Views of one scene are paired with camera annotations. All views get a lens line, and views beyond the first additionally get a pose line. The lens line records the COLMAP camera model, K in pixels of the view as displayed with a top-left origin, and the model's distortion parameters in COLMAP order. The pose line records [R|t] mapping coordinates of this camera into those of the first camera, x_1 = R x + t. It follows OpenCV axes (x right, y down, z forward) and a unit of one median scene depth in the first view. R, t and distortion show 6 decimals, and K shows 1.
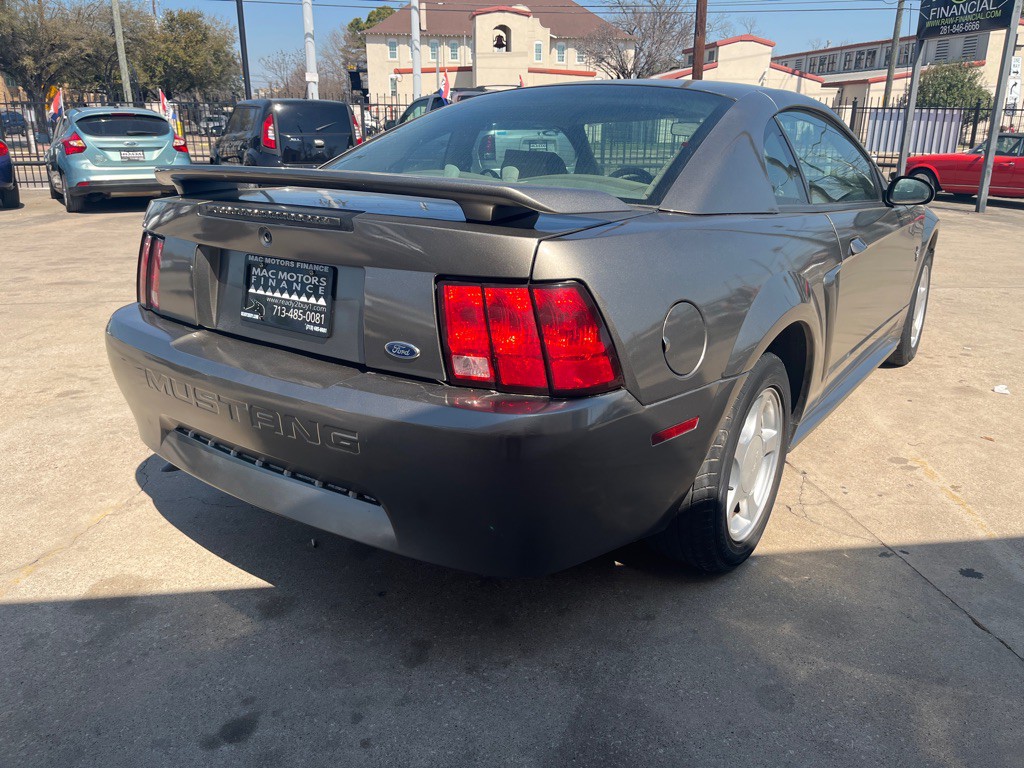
lens RADIAL K [[776.9, 0, 514.9], [0, 776.9, 389.3], [0, 0, 1]] dist [0.071145, -0.108589]
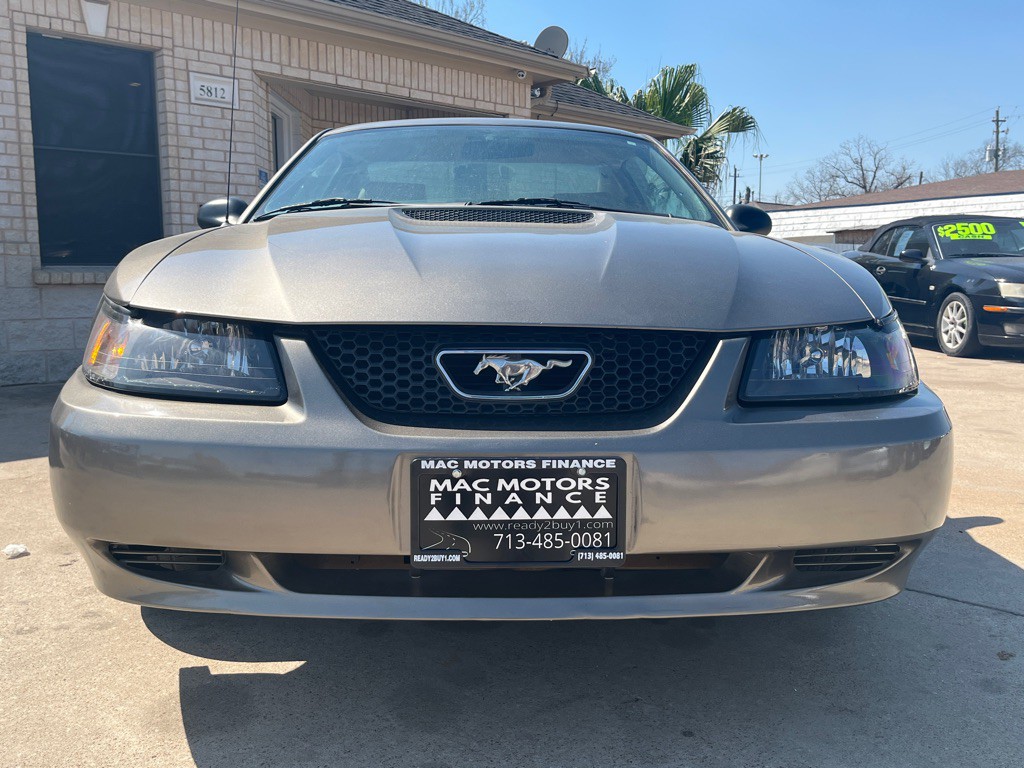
lens RADIAL K [[961.5, 0, 517.9], [0, 961.5, 392.8], [0, 0, 1]] dist [0.077388, -0.114076]
pose [[-0.787819, 0.071366, -0.611759, 1.093506], [-0.202760, 0.907846, 0.367020, -0.633355], [0.581576, 0.413185, -0.700748, 2.403905]]
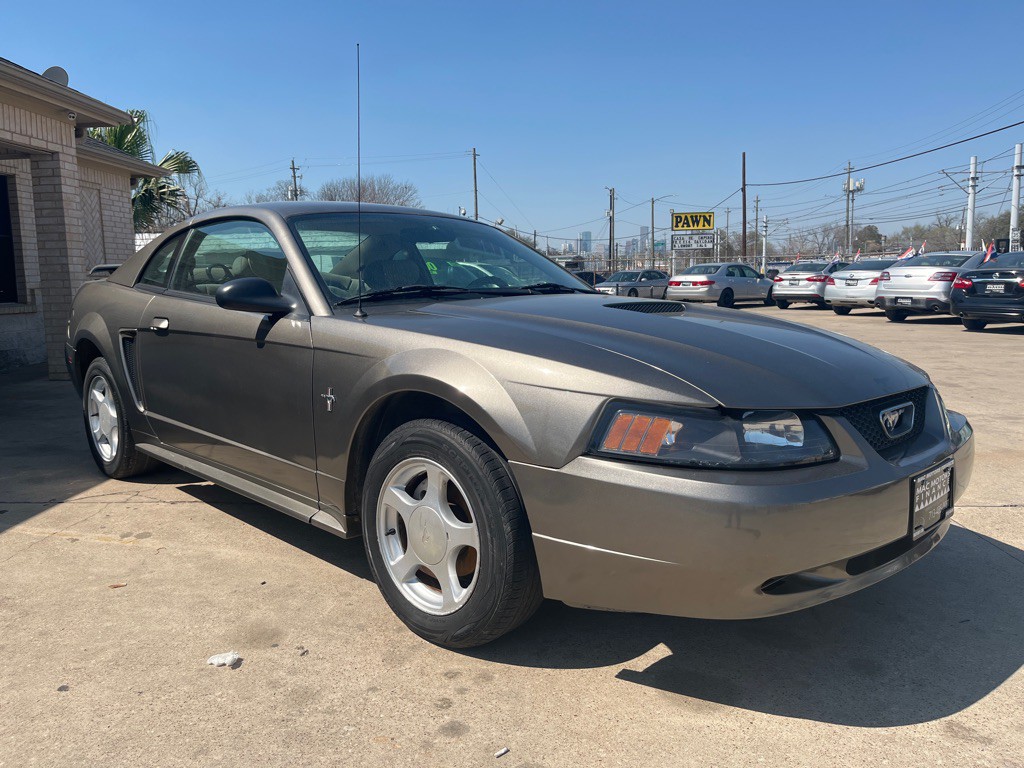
lens RADIAL K [[778.1, 0, 511.2], [0, 778.1, 386.3], [0, 0, 1]] dist [0.071213, -0.110077]
pose [[-0.167450, 0.134441, -0.976671, 1.592228], [-0.307668, 0.934057, 0.181325, -0.494059], [0.936643, 0.330853, -0.115045, 1.718607]]
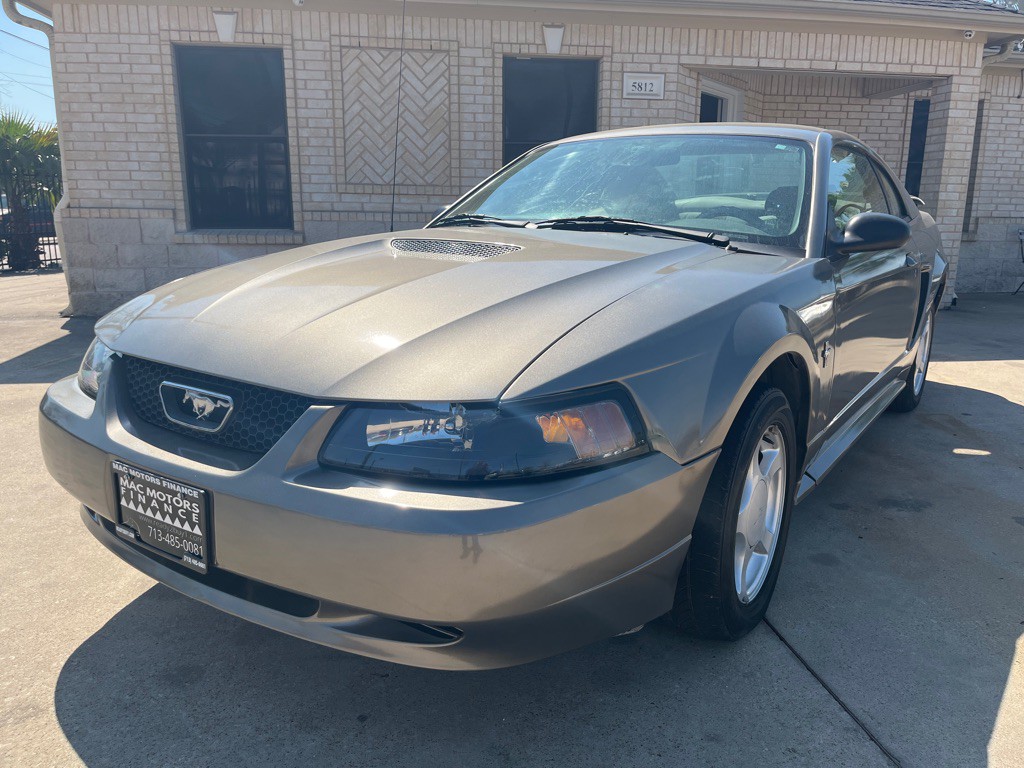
lens RADIAL K [[776.4, 0, 518.9], [0, 776.4, 385.9], [0, 0, 1]] dist [0.082570, -0.127106]
pose [[-0.999773, -0.010830, -0.018345, 0.518785], [-0.018871, 0.849790, 0.526783, -0.767585], [0.009885, 0.527010, -0.849802, 2.502236]]
